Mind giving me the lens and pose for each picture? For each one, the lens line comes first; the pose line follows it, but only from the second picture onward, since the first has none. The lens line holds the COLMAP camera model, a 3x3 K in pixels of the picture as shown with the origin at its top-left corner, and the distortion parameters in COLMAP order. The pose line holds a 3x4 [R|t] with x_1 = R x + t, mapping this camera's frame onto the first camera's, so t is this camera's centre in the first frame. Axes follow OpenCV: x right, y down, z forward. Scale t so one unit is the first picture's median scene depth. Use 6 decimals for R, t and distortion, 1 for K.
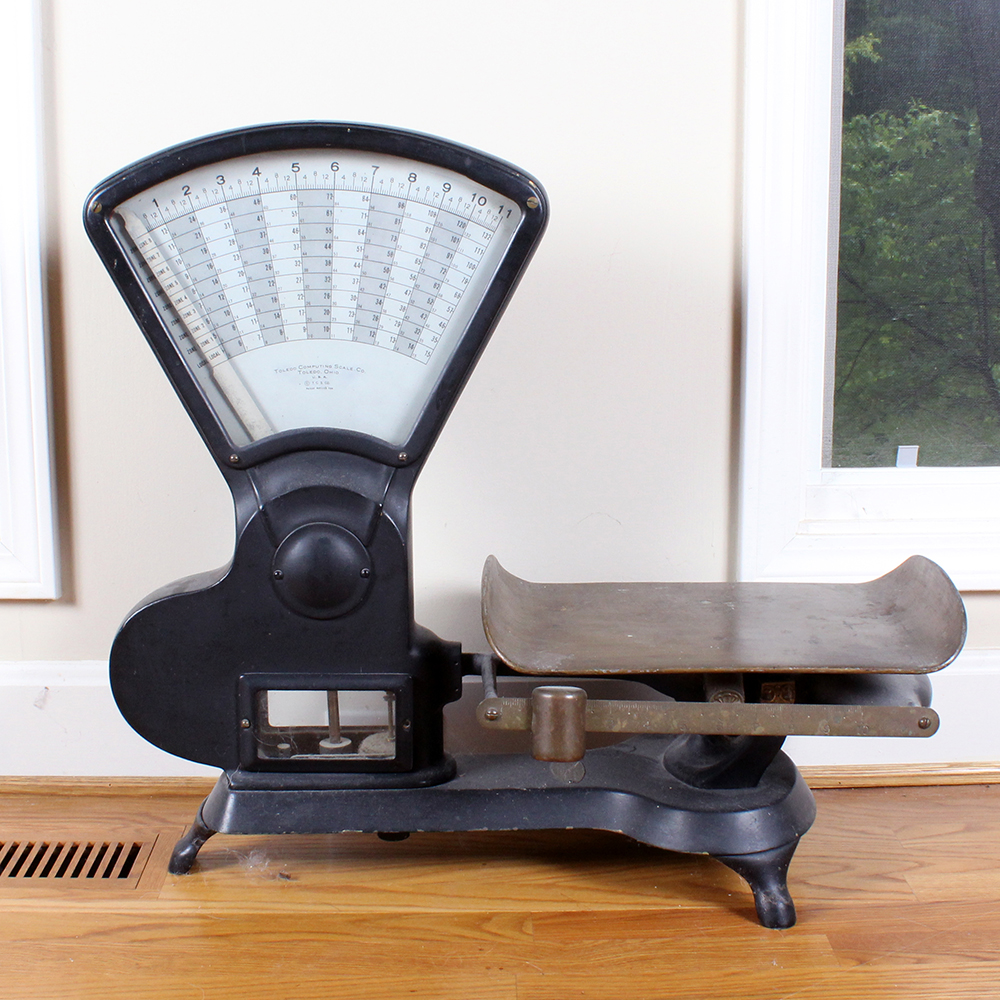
lens RADIAL K [[1573.7, 0, 492.7], [0, 1573.7, 491.8], [0, 0, 1]] dist [-0.139429, 0.000000]
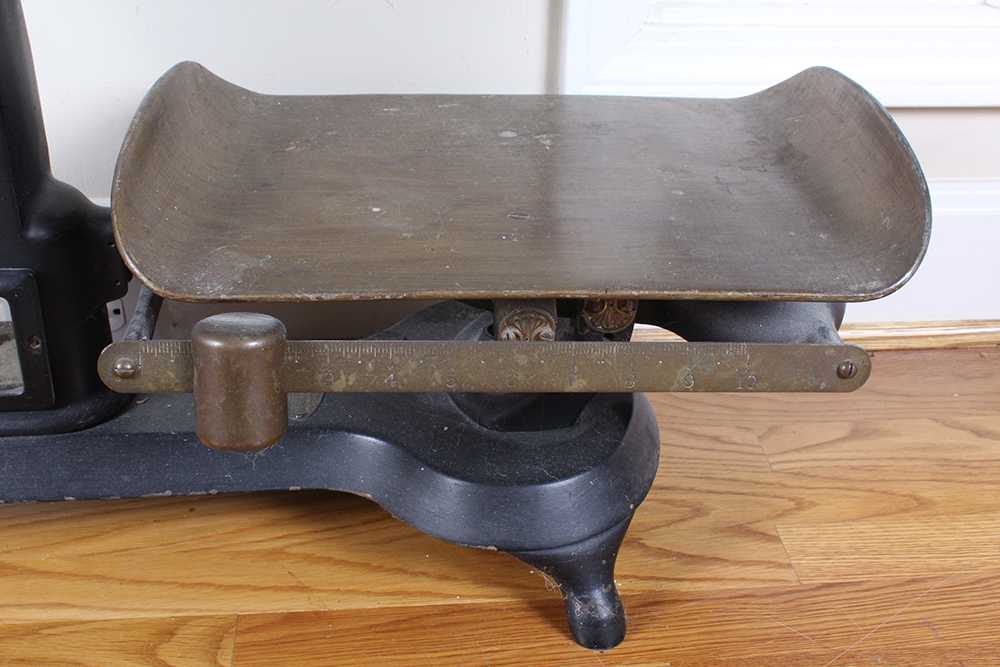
lens RADIAL K [[1186.4, 0, 494.9], [0, 1186.4, 333.3], [0, 0, 1]] dist [-0.074000, 0.000000]
pose [[0.996415, -0.015857, 0.083103, 0.093483], [-0.011883, 0.946309, 0.323046, -0.013117], [-0.083764, -0.322876, 0.942727, 0.535083]]
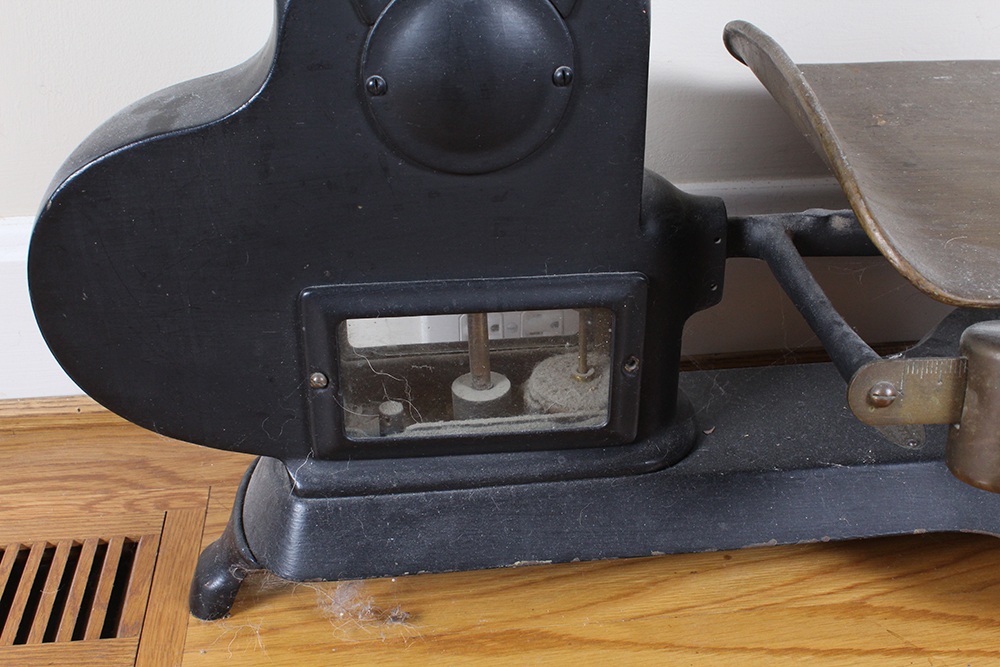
lens RADIAL K [[1214.3, 0, 503.8], [0, 1214.3, 326.0], [0, 0, 1]] dist [-0.078863, 0.000000]
pose [[0.997355, -0.038289, 0.061775, -0.121778], [0.016937, 0.949021, 0.314759, 0.008820], [-0.070677, -0.312880, 0.947159, 0.628499]]
